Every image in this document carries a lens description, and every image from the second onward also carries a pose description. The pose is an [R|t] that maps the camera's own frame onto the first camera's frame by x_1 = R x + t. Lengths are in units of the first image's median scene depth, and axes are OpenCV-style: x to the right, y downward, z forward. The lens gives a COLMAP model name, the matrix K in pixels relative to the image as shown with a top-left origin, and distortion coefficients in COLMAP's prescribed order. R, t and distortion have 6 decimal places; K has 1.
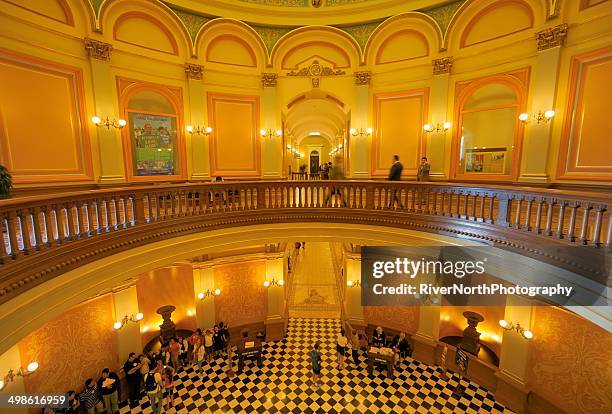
lens RADIAL K [[271.0, 0, 303.1], [0, 271.0, 203.4], [0, 0, 1]] dist [-0.004565, 0.002732]
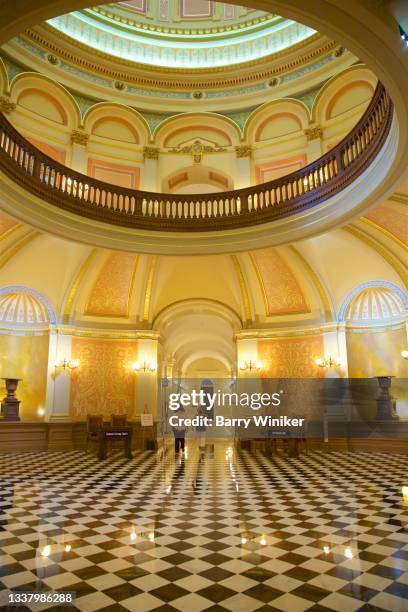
lens RADIAL K [[422.1, 0, 206.1], [0, 422.1, 308.3], [0, 0, 1]] dist [-0.103651, 0.031586]
pose [[0.999662, 0.003685, 0.025734, 0.041282], [0.005605, 0.936068, -0.351775, 0.613469], [-0.025385, 0.351800, 0.935731, -0.236999]]
